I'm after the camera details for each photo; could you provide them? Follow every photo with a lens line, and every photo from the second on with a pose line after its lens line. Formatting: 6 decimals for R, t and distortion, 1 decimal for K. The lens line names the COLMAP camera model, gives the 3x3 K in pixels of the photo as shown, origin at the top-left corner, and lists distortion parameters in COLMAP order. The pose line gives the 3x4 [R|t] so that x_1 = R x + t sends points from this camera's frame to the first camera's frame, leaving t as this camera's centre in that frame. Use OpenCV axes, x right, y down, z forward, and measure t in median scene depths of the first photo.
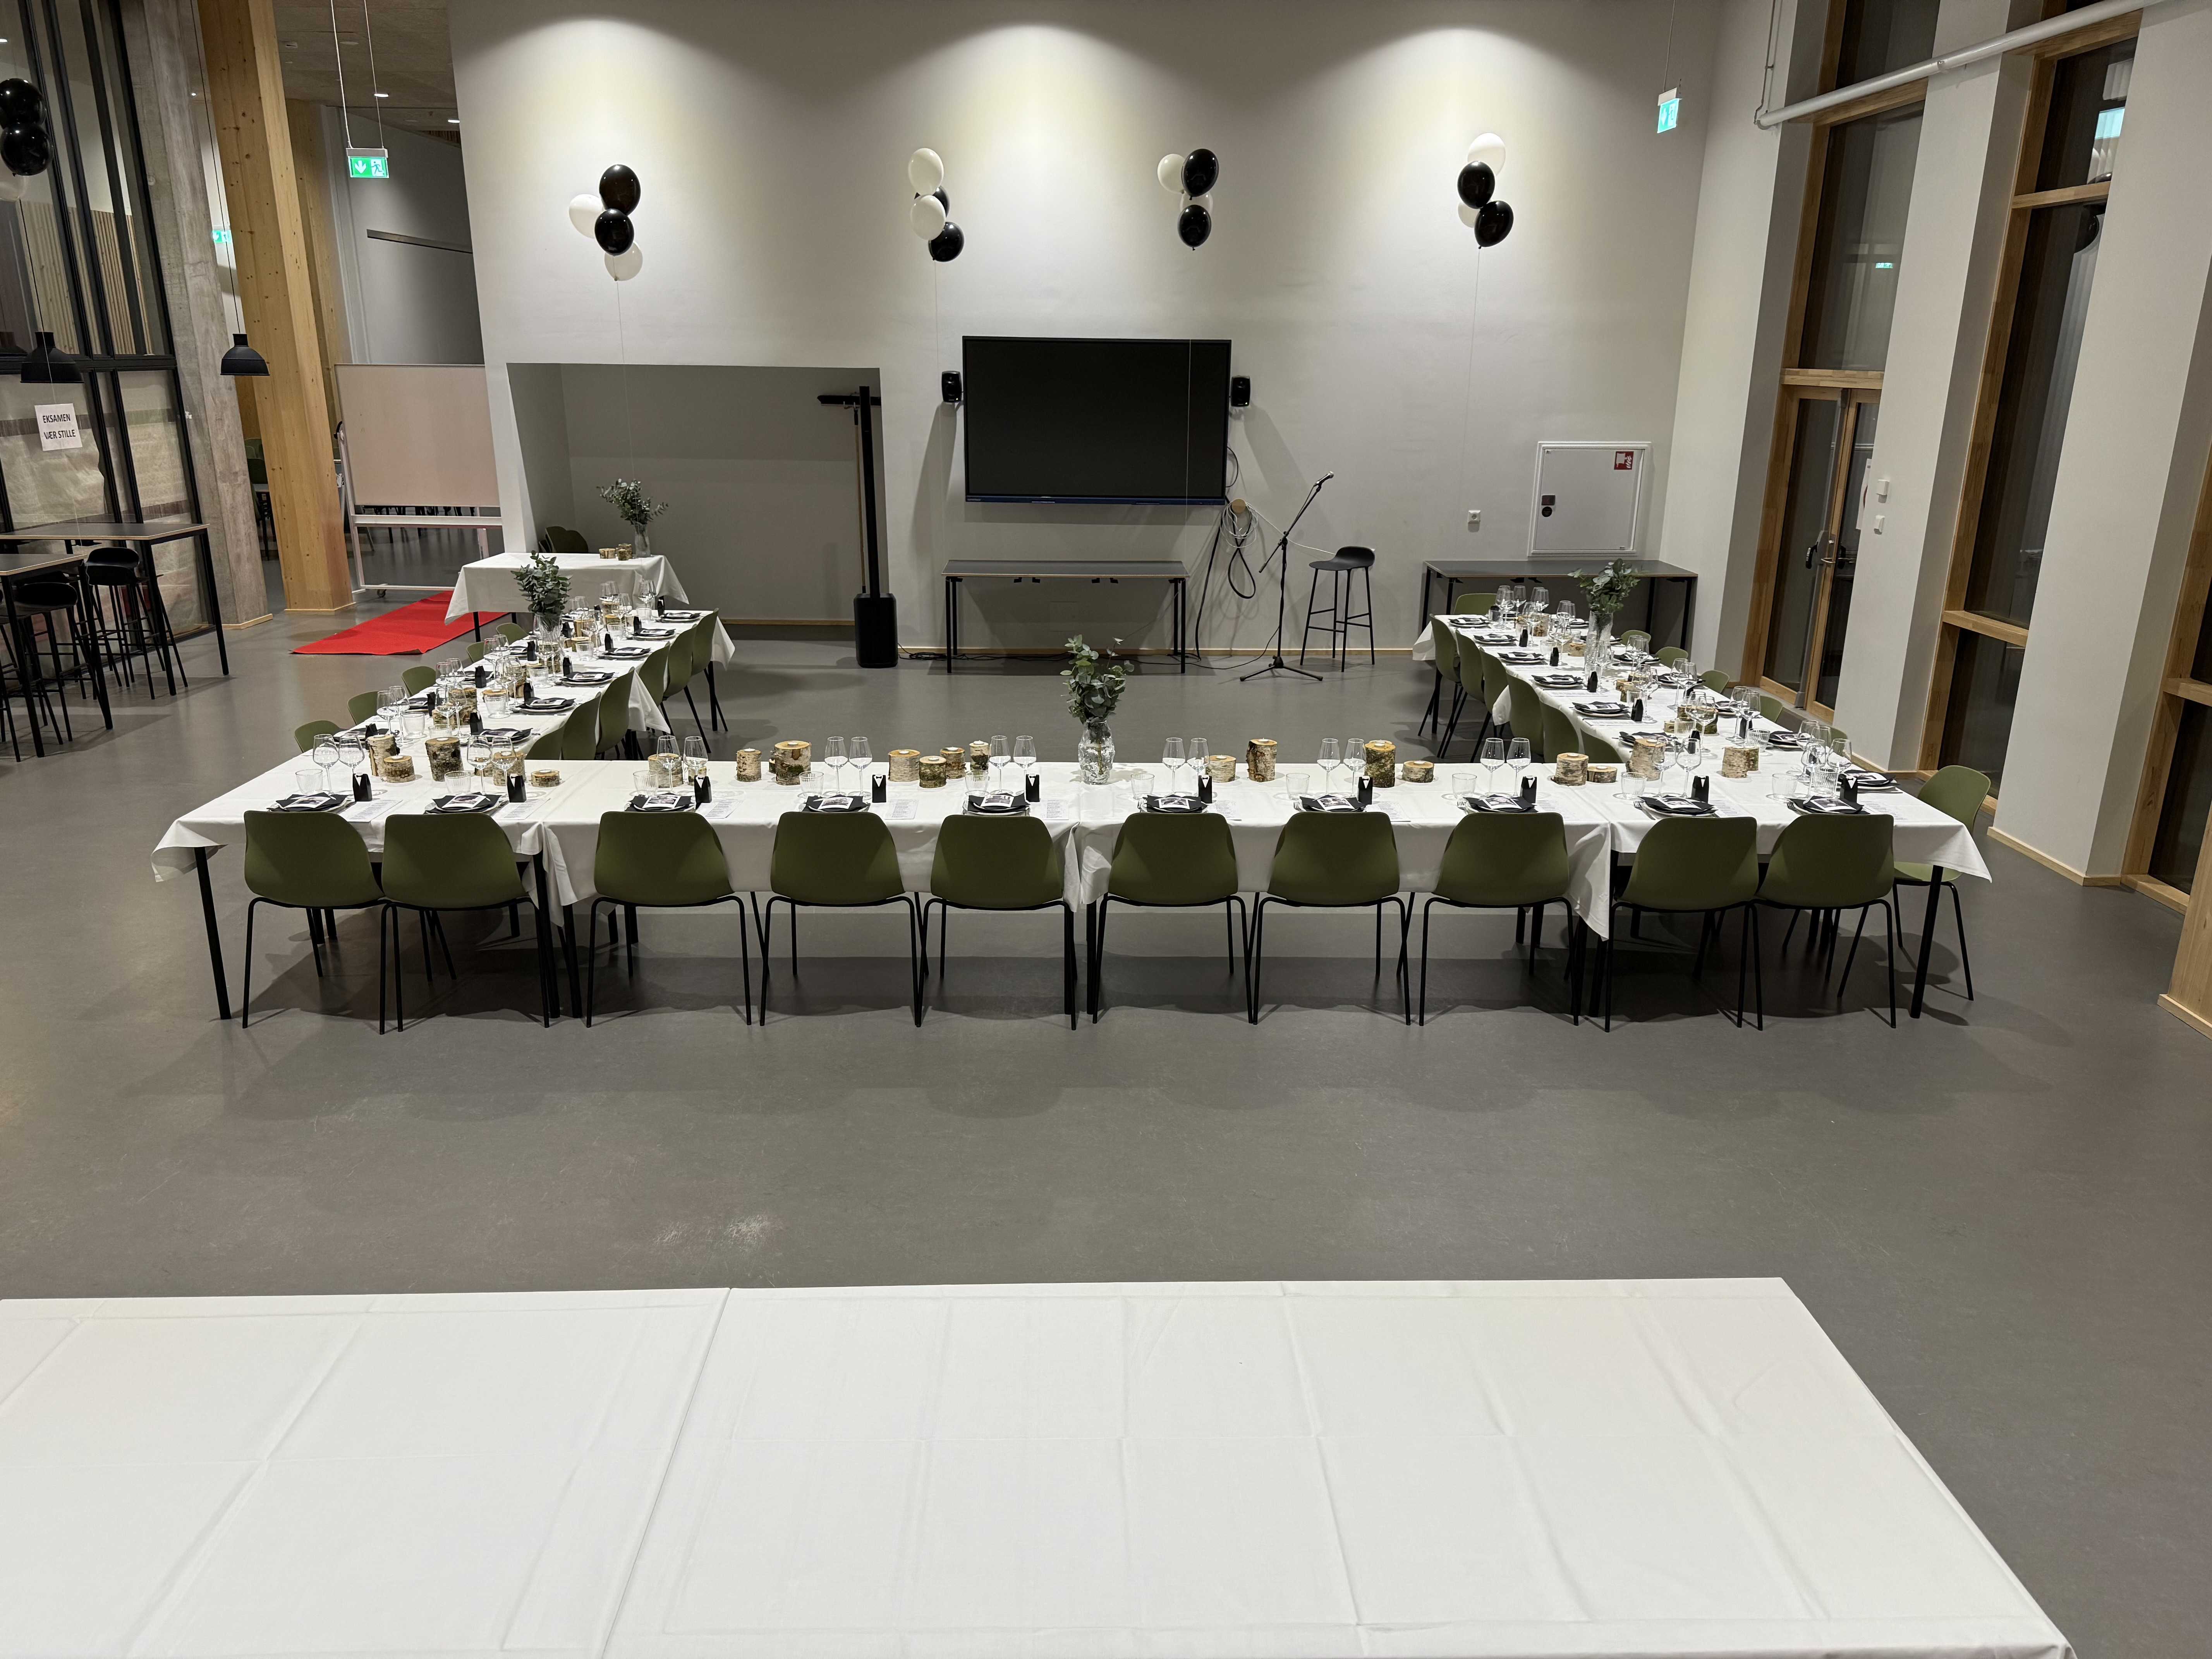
lens RADIAL K [[1557.2, 0, 1115.0], [0, 1557.2, 828.9], [0, 0, 1]] dist [0.038365, -0.051396]
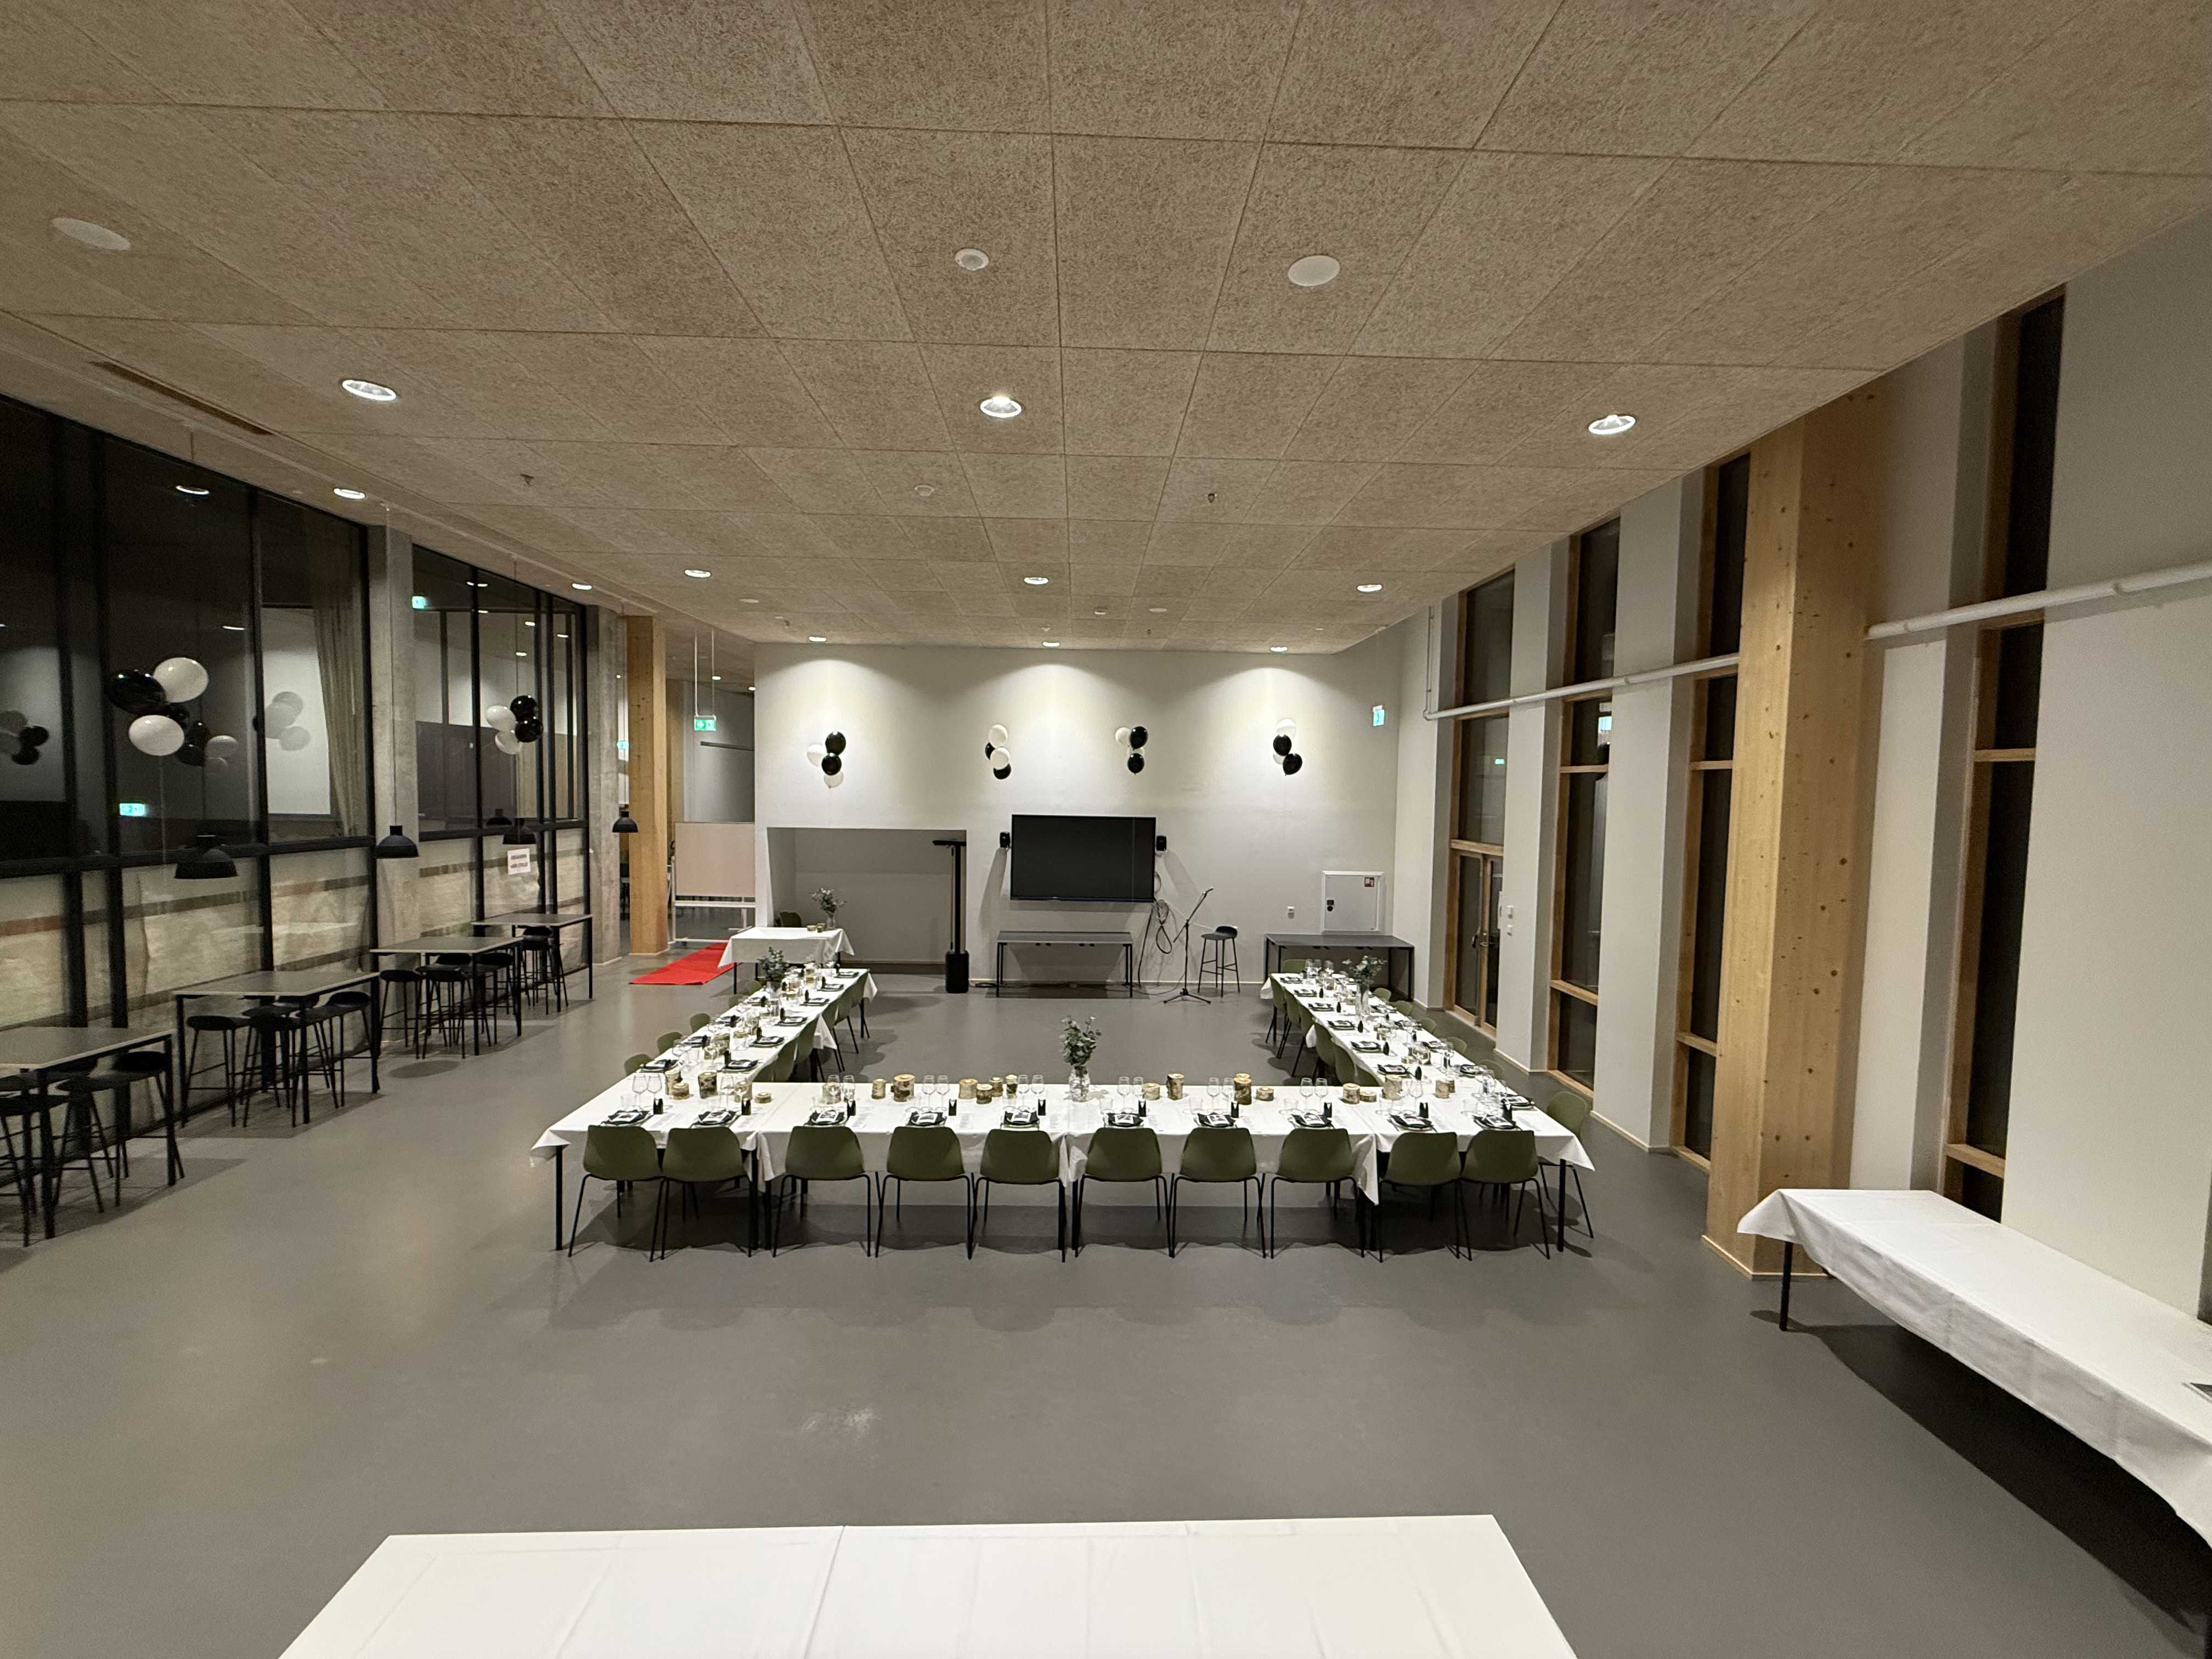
lens RADIAL K [[878.5, 0, 1104.0], [0, 878.5, 817.4], [0, 0, 1]] dist [-0.009503, 0.001751]
pose [[0.999926, 0.007226, 0.009757, 0.002553], [-0.004520, 0.967407, -0.253185, -0.063795], [-0.011269, 0.253123, 0.967369, -0.019516]]
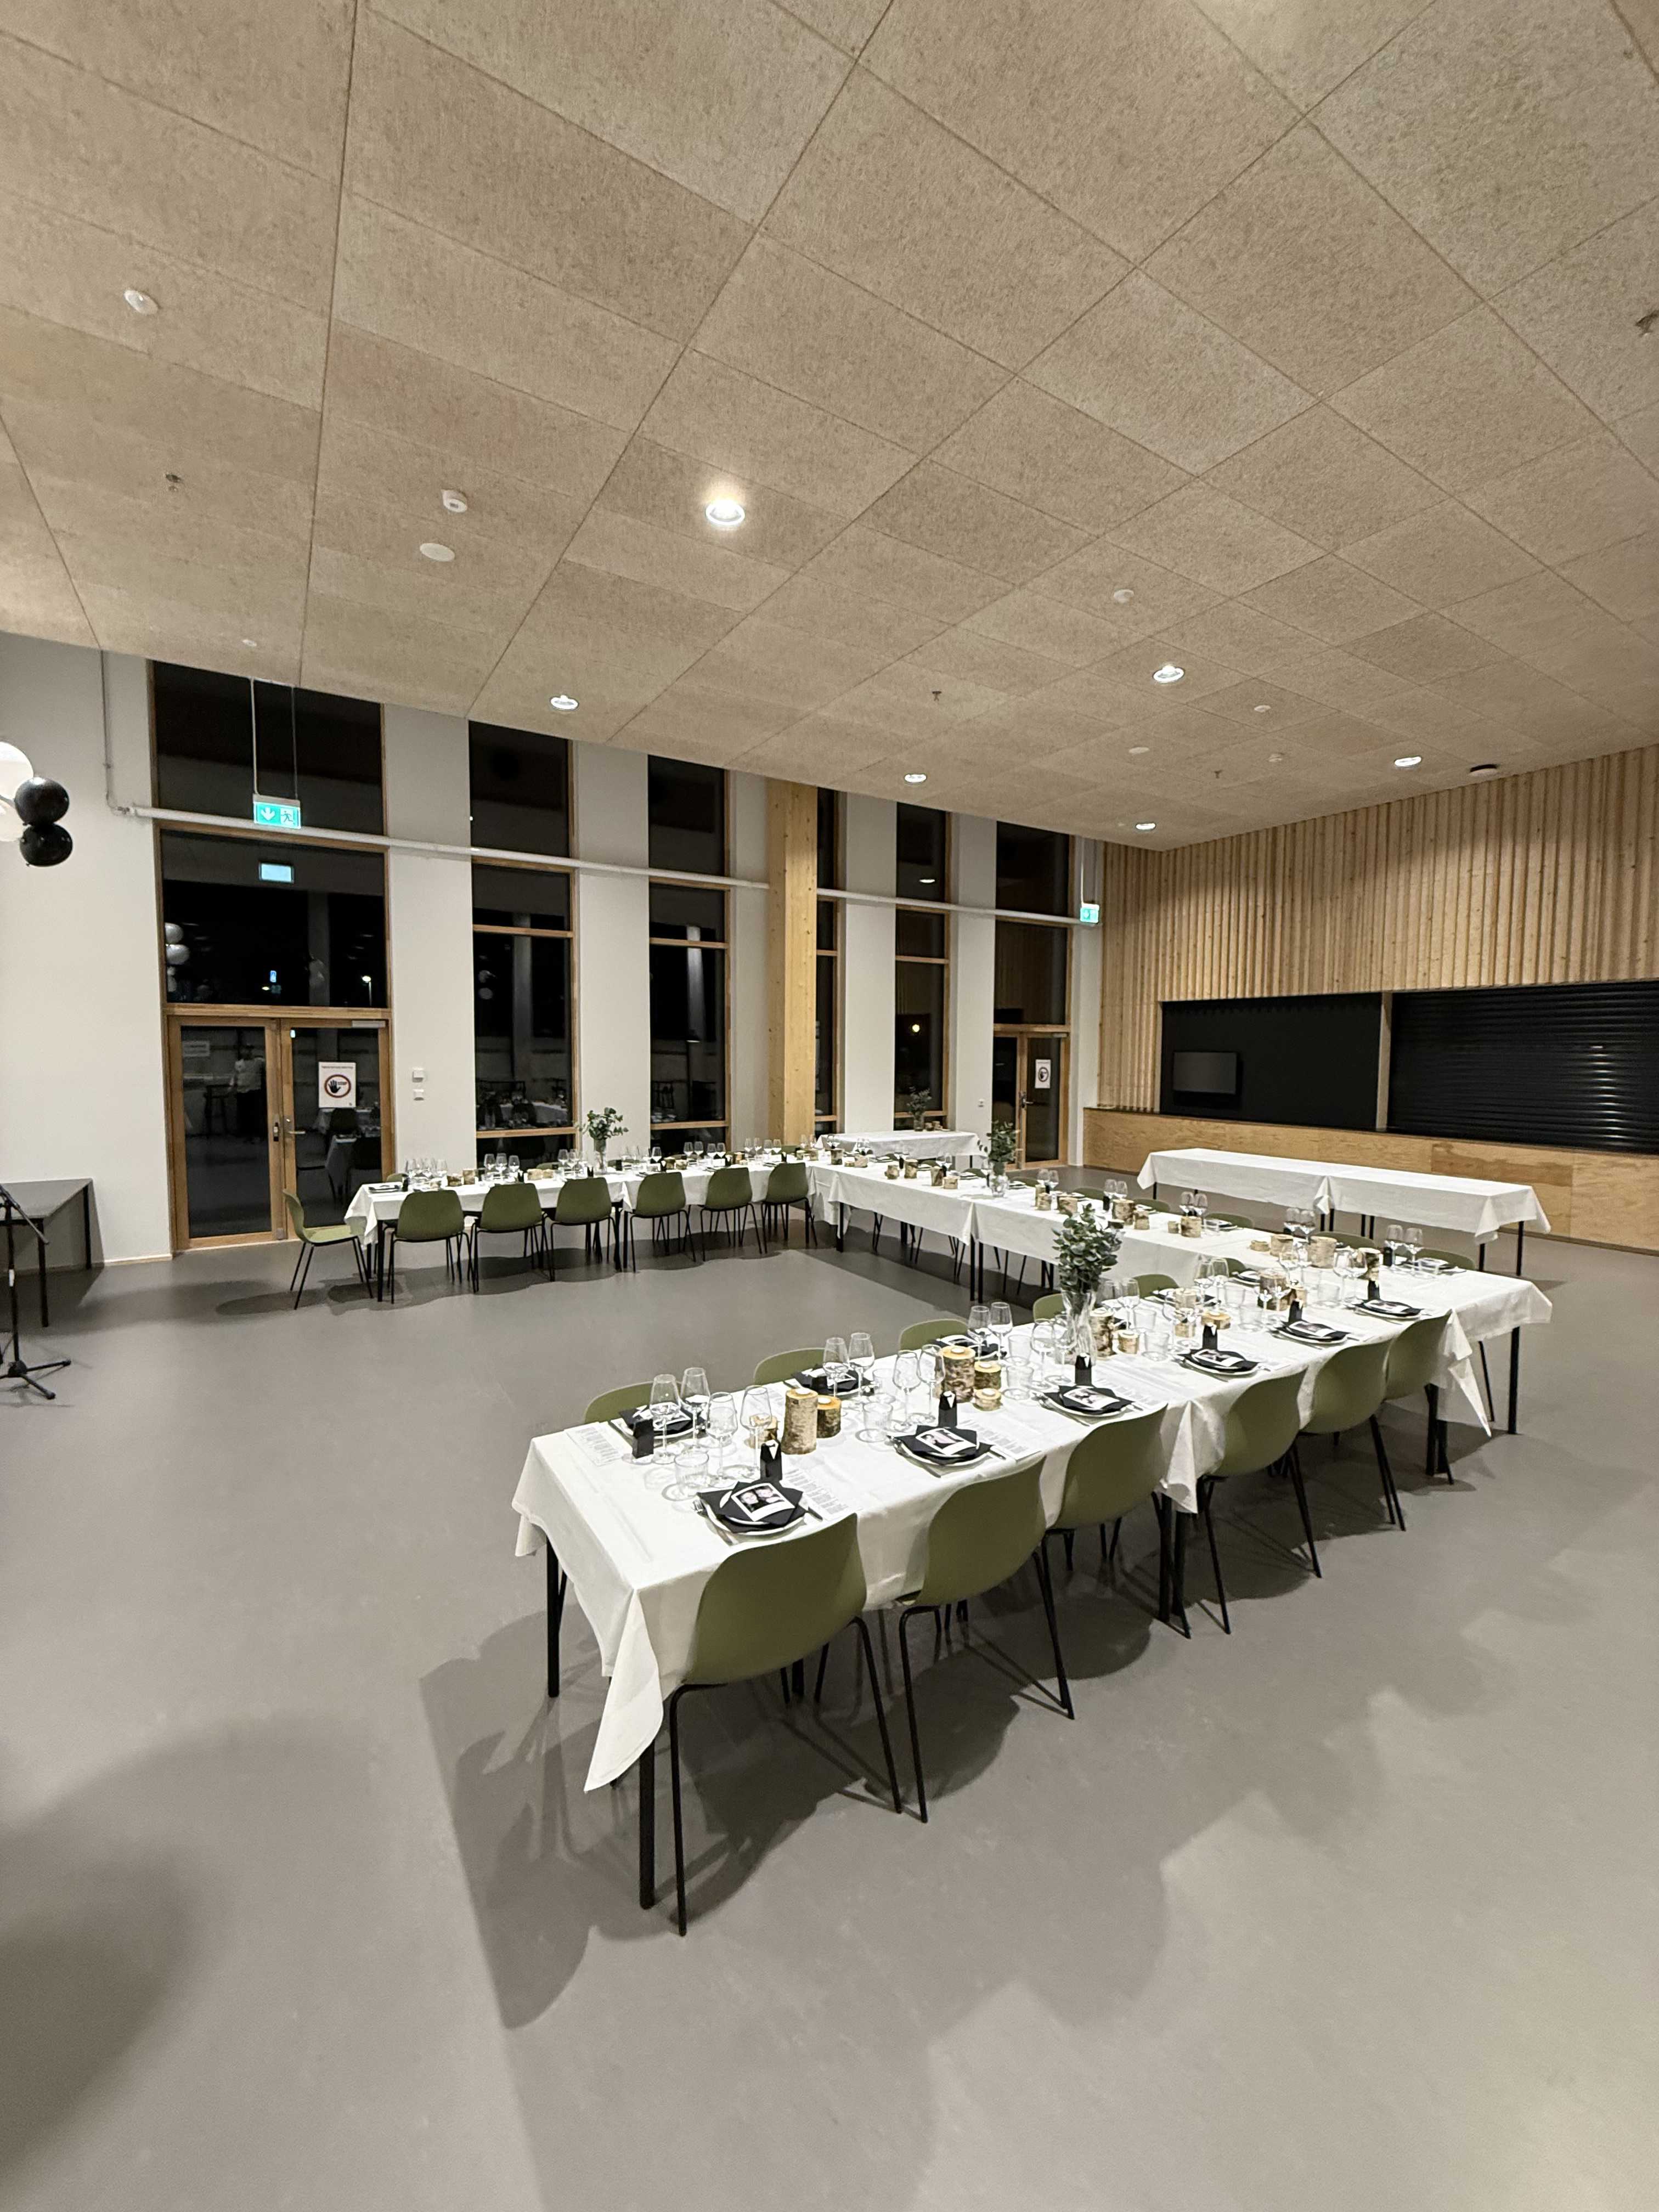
lens RADIAL K [[878.5, 0, 825.9], [0, 878.5, 1101.8], [0, 0, 1]] dist [-0.009503, 0.001751]
pose [[-0.521067, -0.070271, 0.850618, -1.191712], [0.237218, 0.945417, 0.223416, -0.570824], [-0.819889, 0.318196, -0.475956, 2.376224]]
